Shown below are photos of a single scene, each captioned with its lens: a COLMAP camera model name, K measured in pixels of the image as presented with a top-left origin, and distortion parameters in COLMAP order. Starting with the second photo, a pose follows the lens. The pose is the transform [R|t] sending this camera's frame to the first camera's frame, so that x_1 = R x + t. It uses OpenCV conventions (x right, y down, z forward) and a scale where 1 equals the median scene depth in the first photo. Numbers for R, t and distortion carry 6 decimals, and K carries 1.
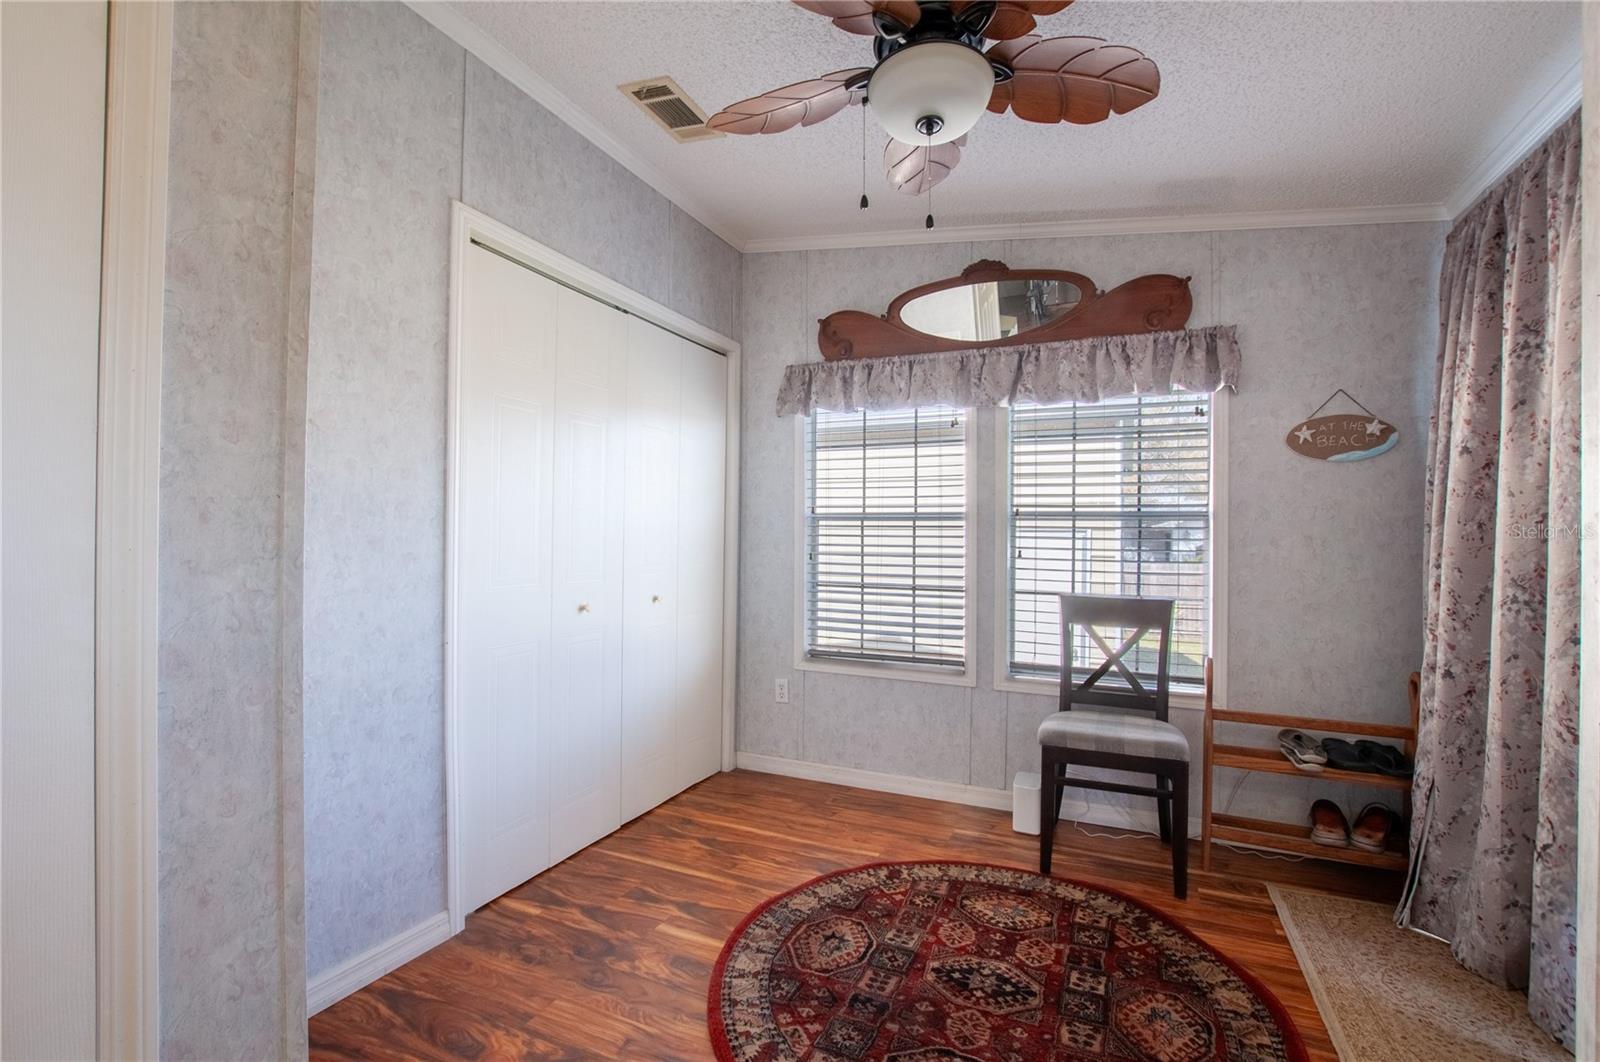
lens RADIAL K [[709.5, 0, 796.4], [0, 709.5, 535.4], [0, 0, 1]] dist [-0.032067, 0.004026]
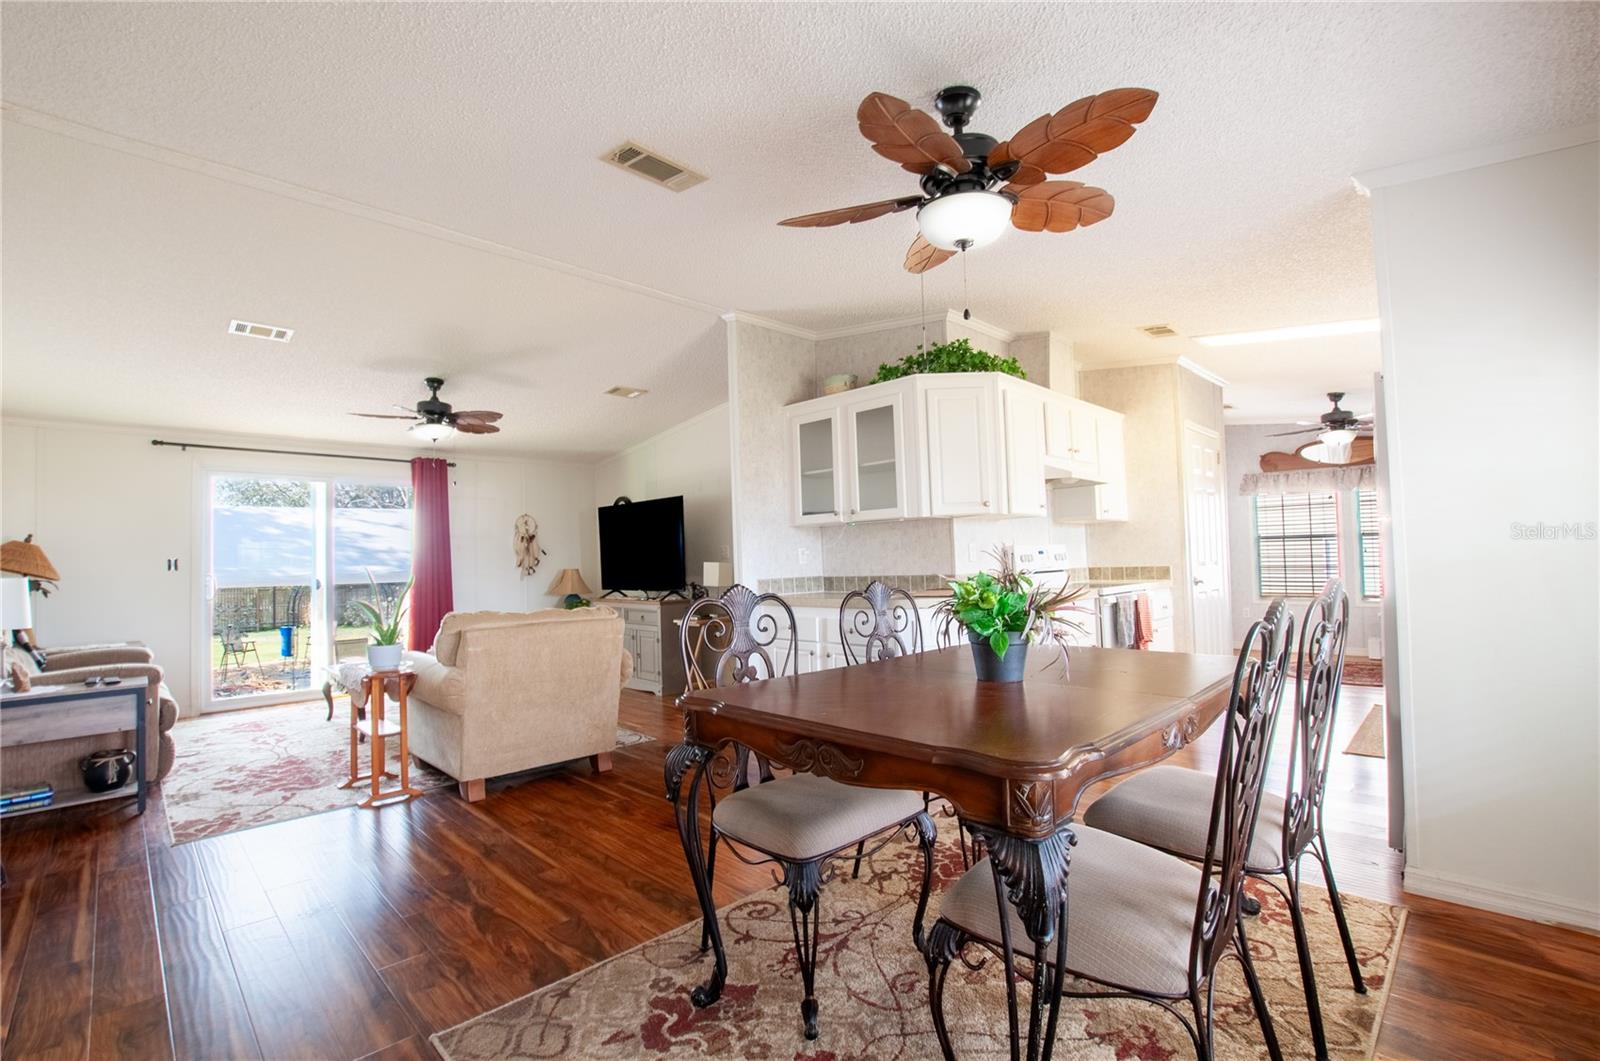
lens RADIAL K [[709.5, 0, 796.4], [0, 709.5, 534.9], [0, 0, 1]] dist [-0.032067, 0.004026]
pose [[0.934717, -0.039758, -0.353162, -0.709450], [0.030577, 0.999035, -0.031538, -0.011487], [0.354075, 0.018680, 0.935030, -2.052914]]
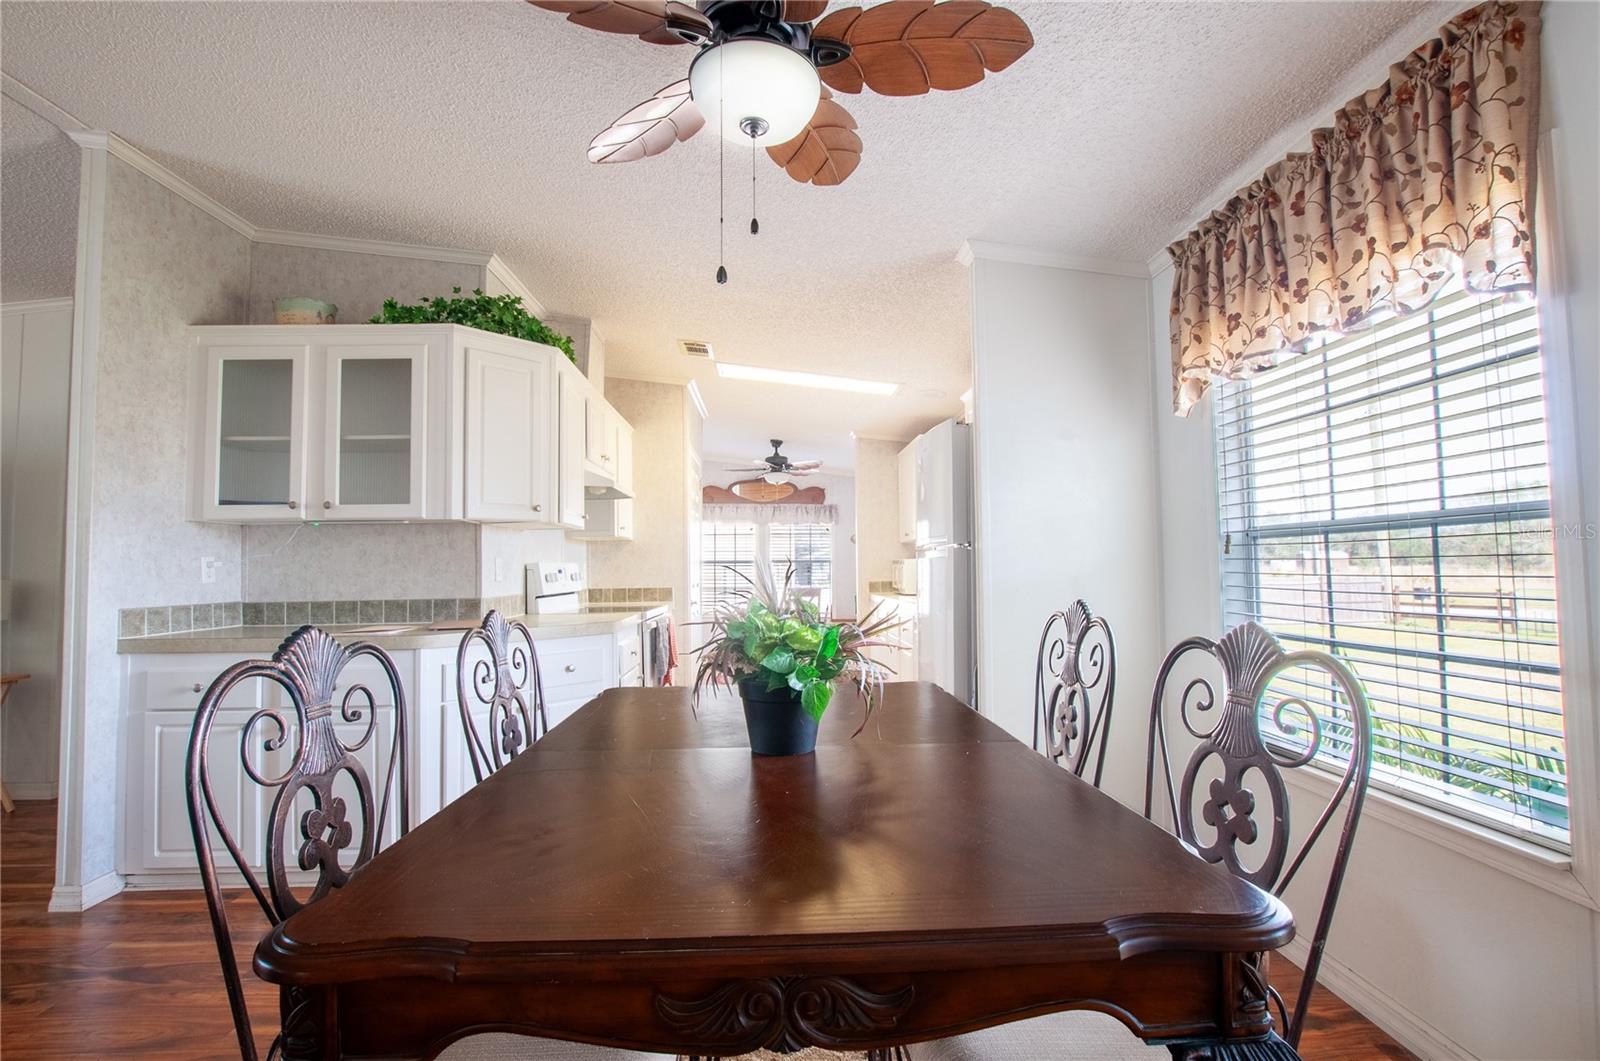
lens RADIAL K [[709.5, 0, 796.4], [0, 709.5, 534.9], [0, 0, 1]] dist [-0.032067, 0.004026]
pose [[0.890916, 0.009288, 0.454073, -0.996421], [0.011133, 0.999044, -0.042278, -0.013078], [-0.454032, 0.042722, 0.889961, -1.771532]]
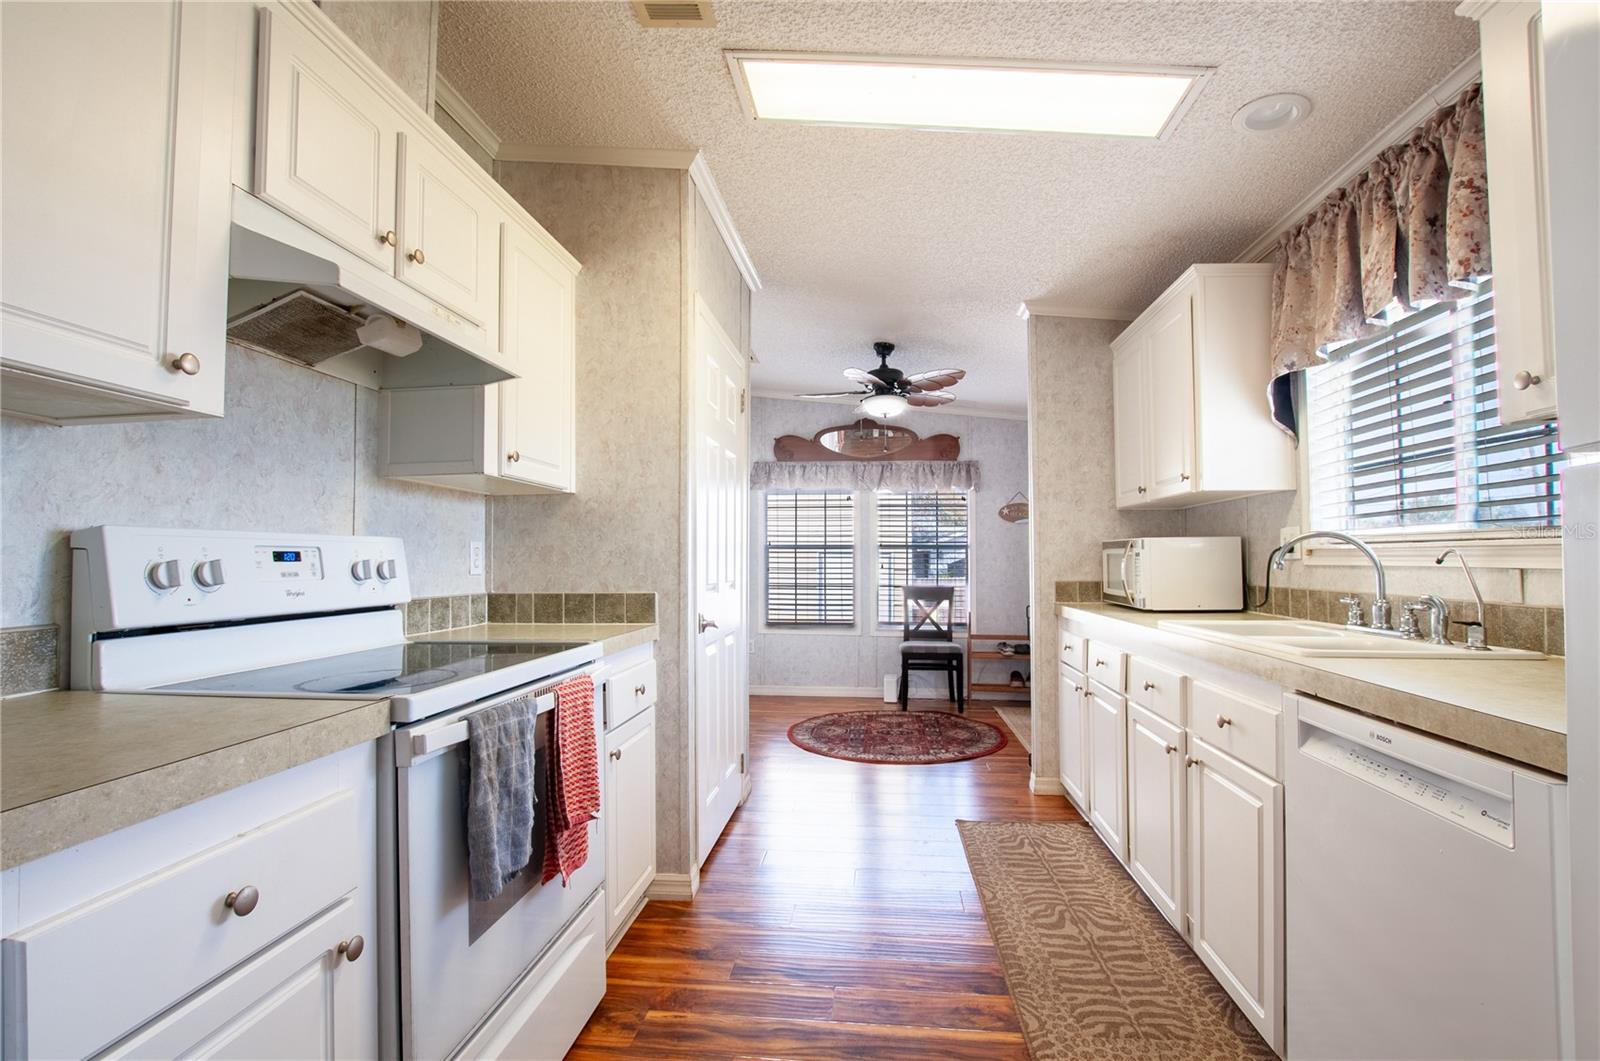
lens RADIAL K [[709.5, 0, 796.4], [0, 709.5, 534.9], [0, 0, 1]] dist [-0.032067, 0.004026]
pose [[0.952041, 0.003933, 0.305945, -0.549561], [0.005421, 0.999544, -0.029718, -0.003242], [-0.305922, 0.029951, 0.951585, -0.863653]]
